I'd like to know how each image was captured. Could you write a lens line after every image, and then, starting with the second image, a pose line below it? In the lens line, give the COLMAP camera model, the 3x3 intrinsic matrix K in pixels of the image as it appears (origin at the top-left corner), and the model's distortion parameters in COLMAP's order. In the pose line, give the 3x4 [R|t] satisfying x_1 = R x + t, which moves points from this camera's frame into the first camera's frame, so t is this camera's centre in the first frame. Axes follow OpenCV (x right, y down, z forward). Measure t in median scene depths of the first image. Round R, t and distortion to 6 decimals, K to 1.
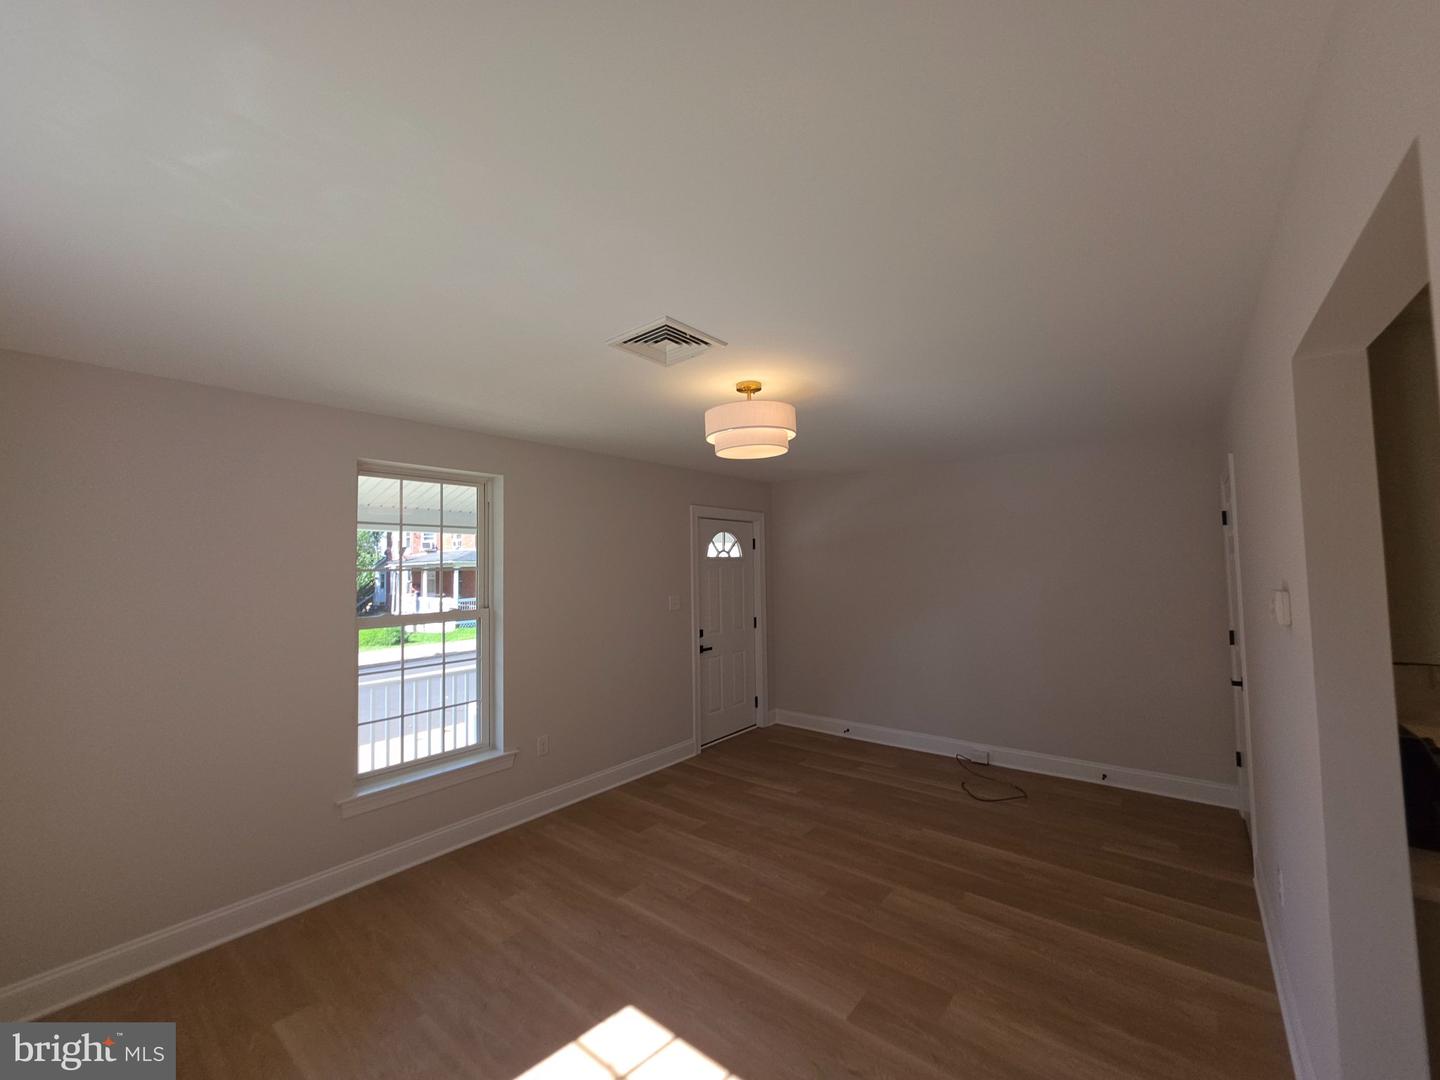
lens RADIAL K [[579.0, 0, 722.5], [0, 579.0, 536.6], [0, 0, 1]] dist [-0.002479, -0.000160]
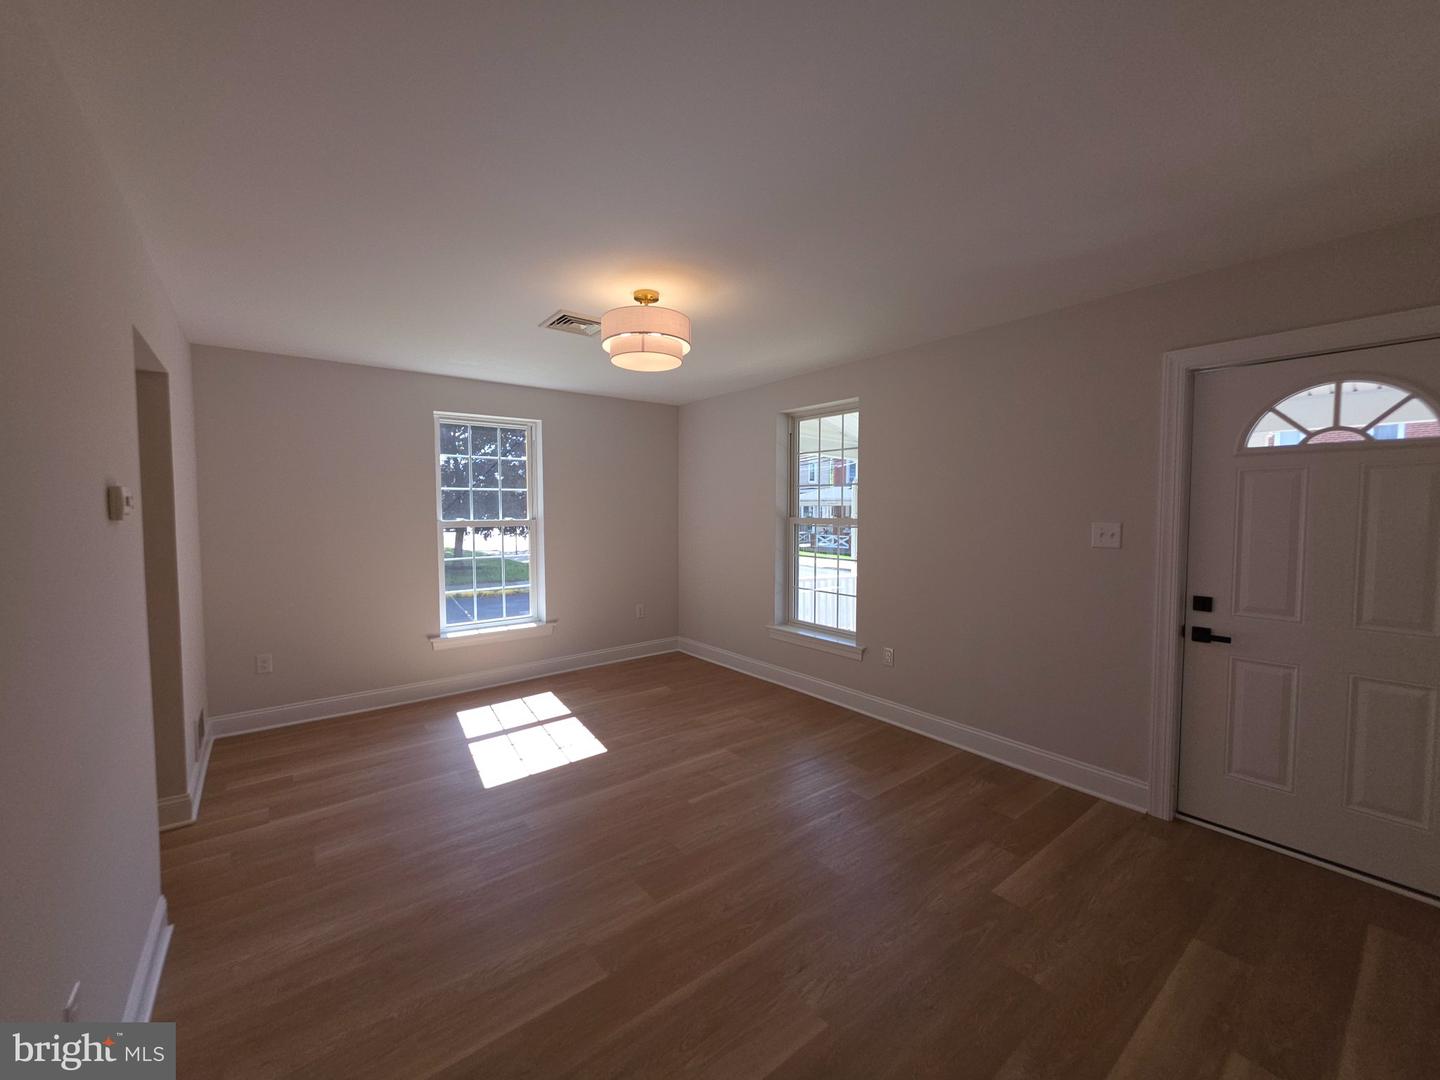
lens RADIAL K [[579.8, 0, 720.0], [0, 579.8, 540.0], [0, 0, 1]] dist [-0.000532, -0.000052]
pose [[-0.233526, 0.077463, -0.969260, 0.837600], [0.062874, 0.995939, 0.064447, 0.082373], [0.970316, -0.045891, -0.237448, 1.104997]]
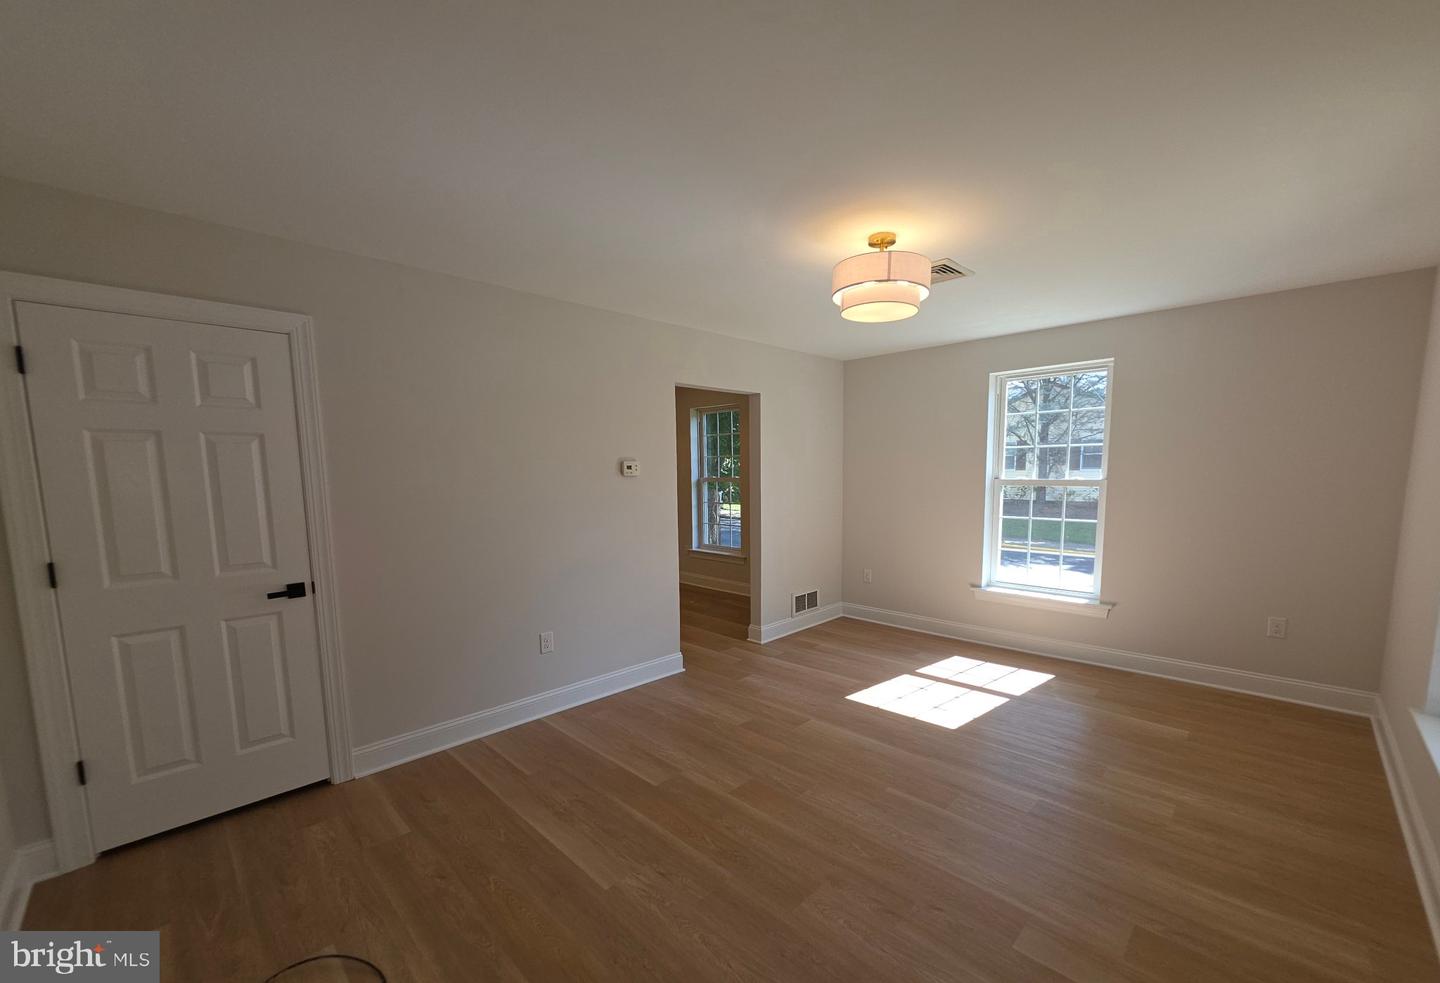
lens RADIAL K [[575.4, 0, 720.1], [0, 575.4, 541.6], [0, 0, 1]] dist [-0.010943, 0.000021]
pose [[-0.993334, 0.016219, 0.114124, 0.171539], [0.023862, 0.997539, 0.065923, 0.130613], [-0.112774, 0.068206, -0.991277, 1.618403]]
